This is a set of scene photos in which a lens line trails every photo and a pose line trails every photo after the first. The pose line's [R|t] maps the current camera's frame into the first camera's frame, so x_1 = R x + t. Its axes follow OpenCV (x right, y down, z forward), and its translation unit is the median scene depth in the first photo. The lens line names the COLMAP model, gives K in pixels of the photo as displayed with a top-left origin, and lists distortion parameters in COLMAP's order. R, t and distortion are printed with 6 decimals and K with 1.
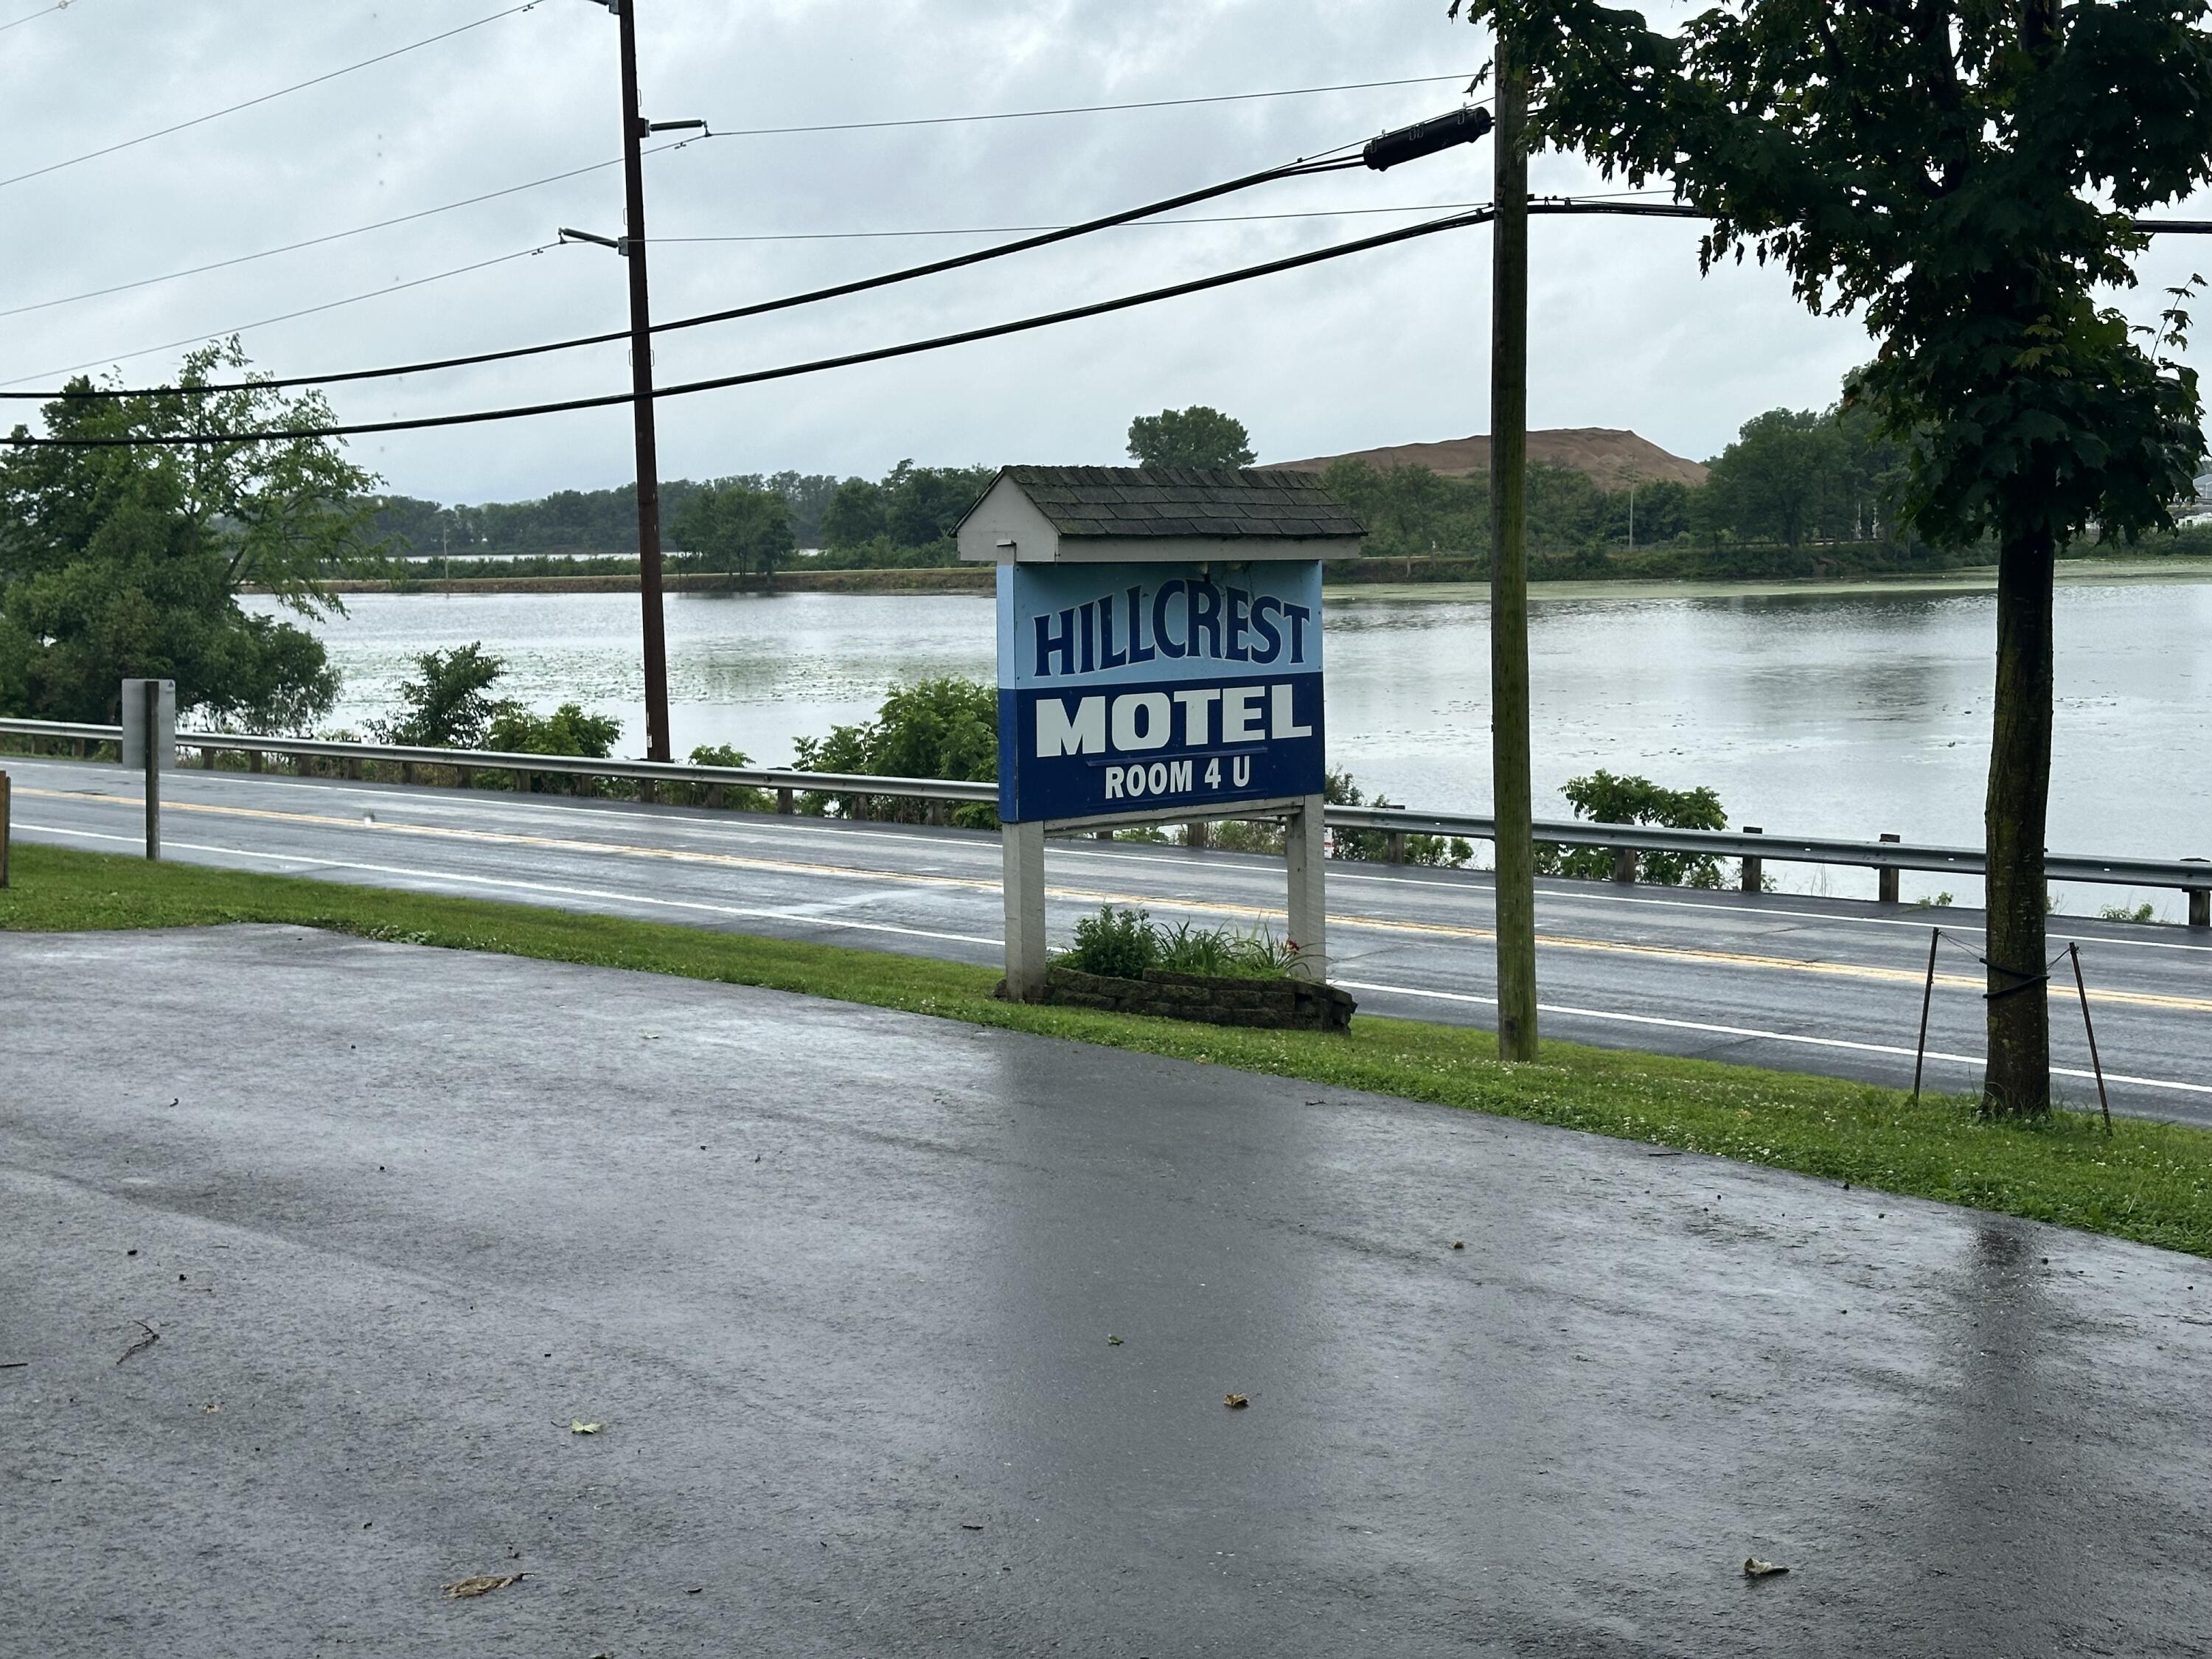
lens RADIAL K [[3110.9, 0, 1109.7], [0, 3110.9, 874.6], [0, 0, 1]] dist [0.168458, 0.005772]
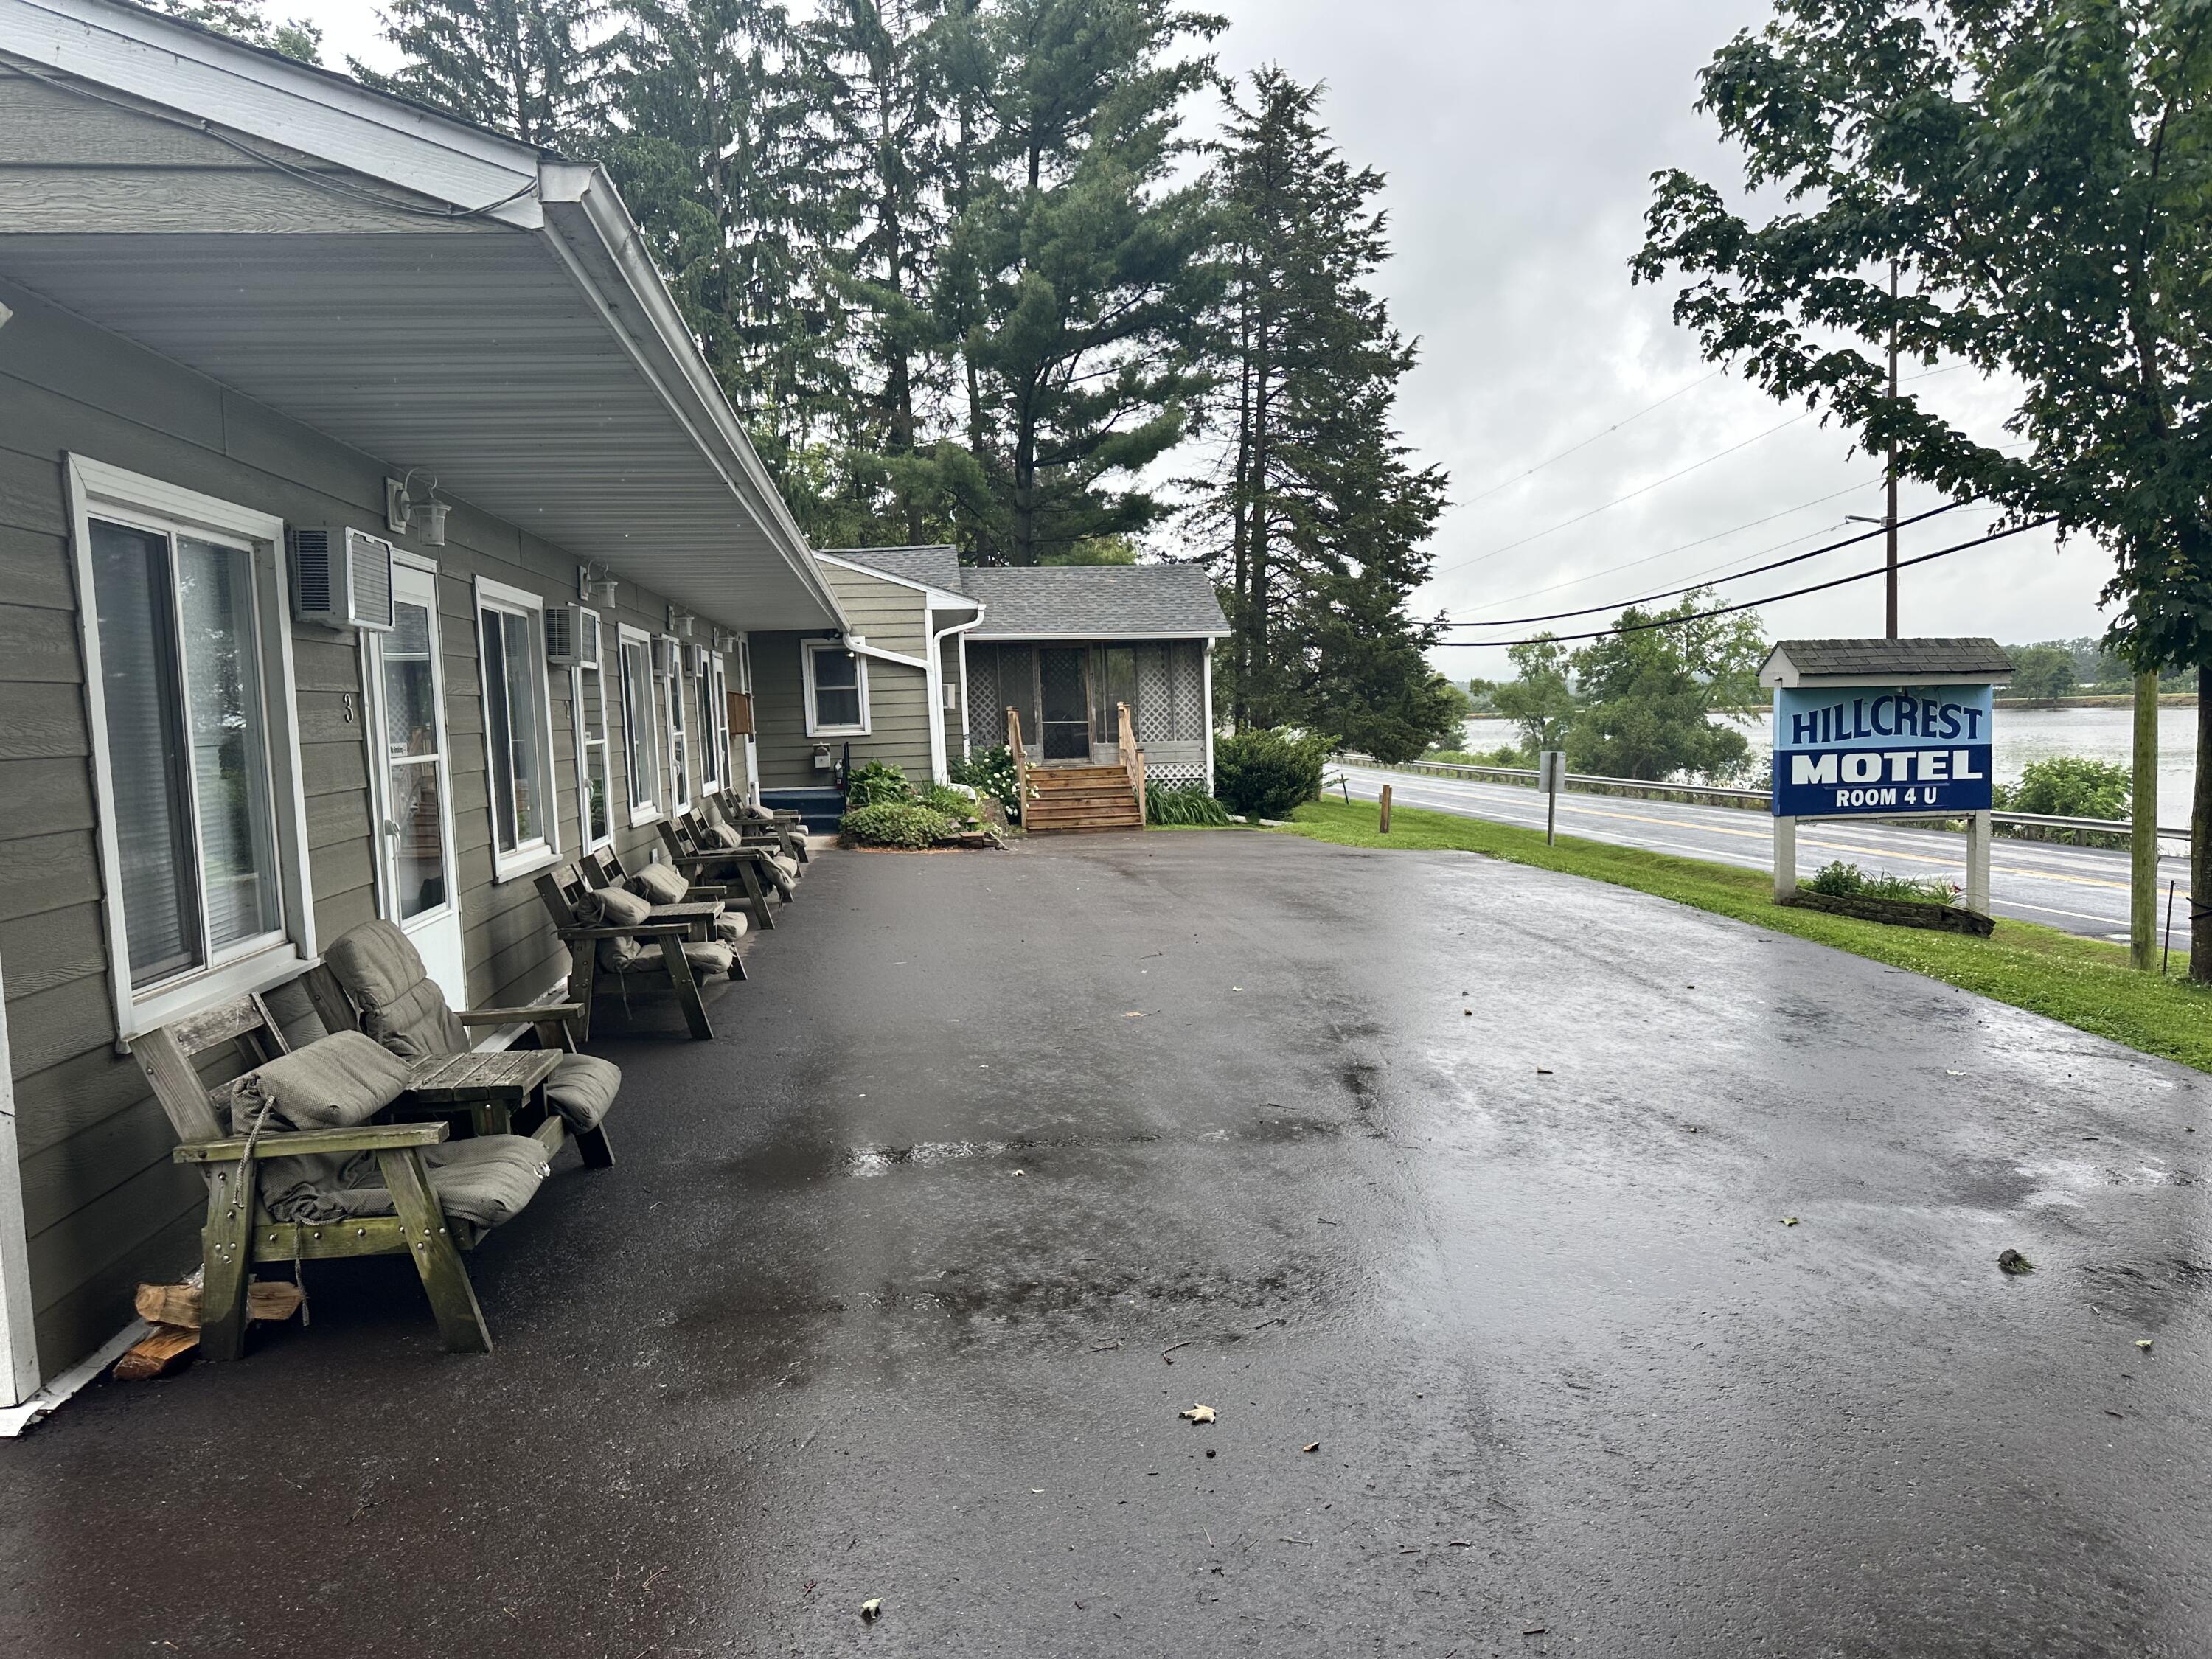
lens RADIAL K [[1574.8, 0, 1112.9], [0, 1574.8, 838.8], [0, 0, 1]] dist [0.144702, -0.230428]
pose [[0.799042, 0.044831, -0.599601, 0.235651], [-0.051256, 0.998665, 0.006364, 0.012870], [0.599086, 0.025647, 0.800274, -0.089733]]
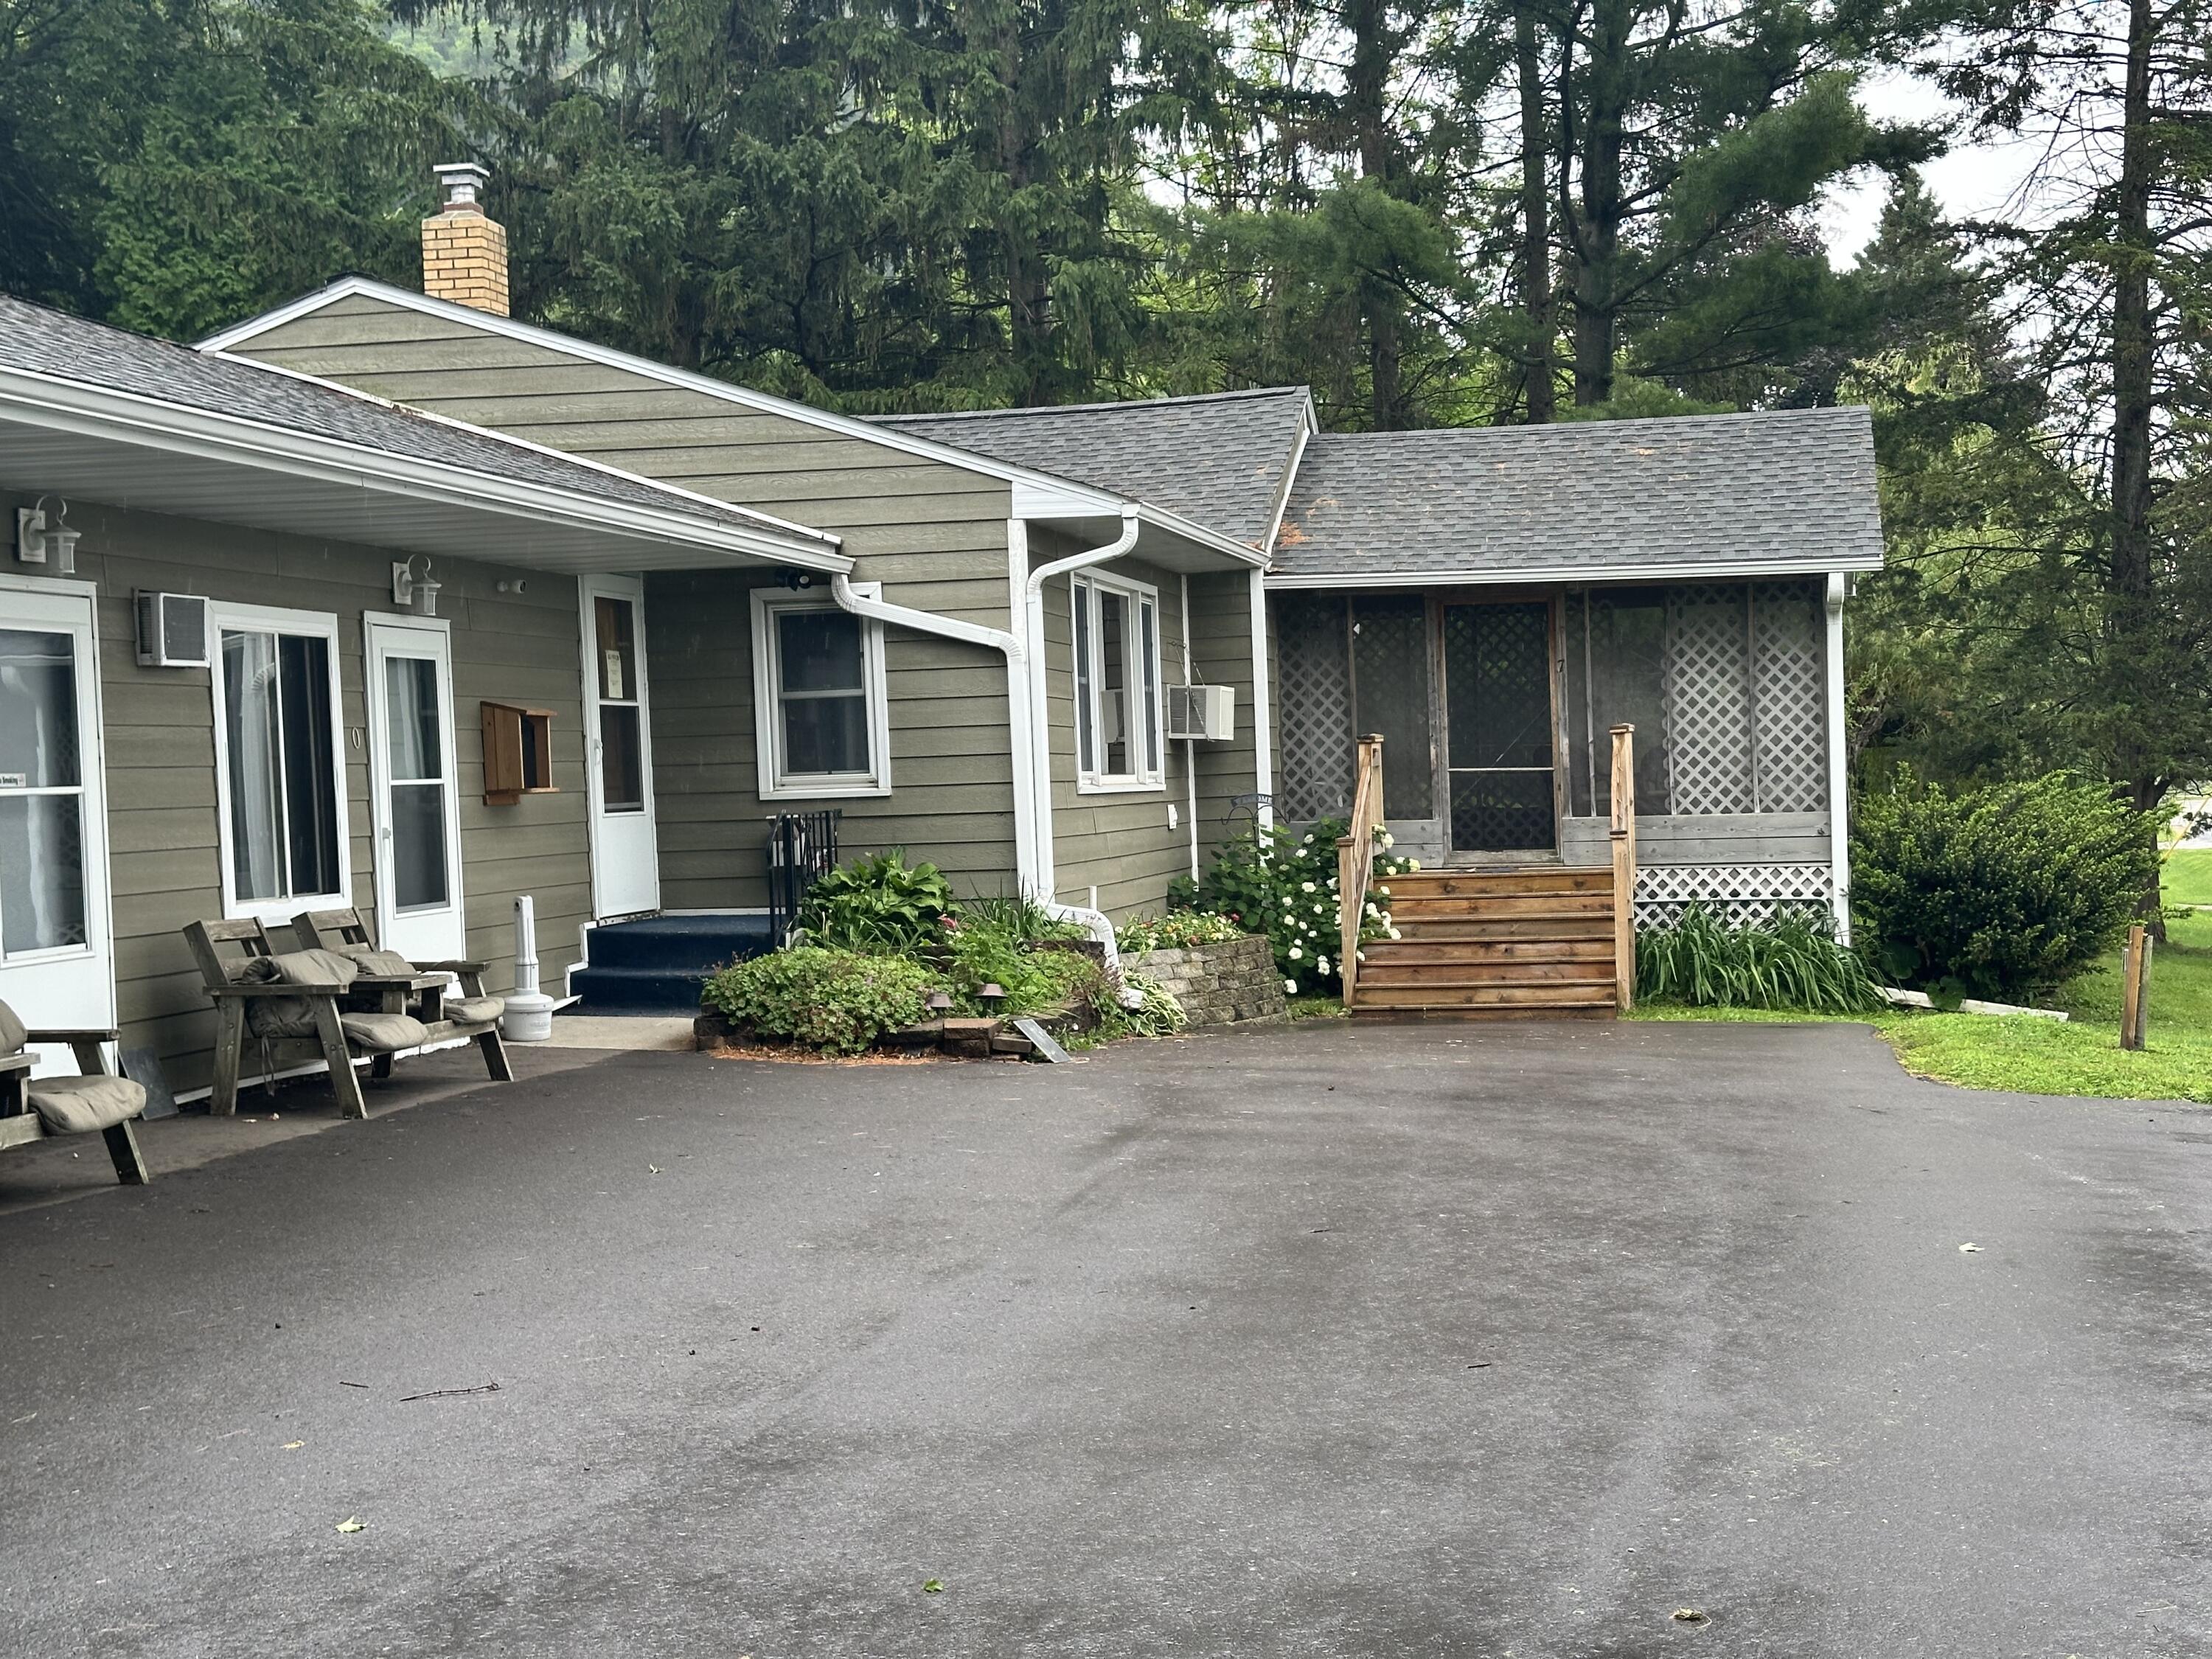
lens RADIAL K [[3154.5, 0, 1113.4], [0, 3154.5, 830.3], [0, 0, 1]] dist [0.147654, -0.245381]
pose [[0.561665, 0.018707, -0.827153, 0.319137], [-0.073529, 0.996917, -0.027382, -0.014889], [0.824091, 0.076199, 0.561309, 0.236056]]
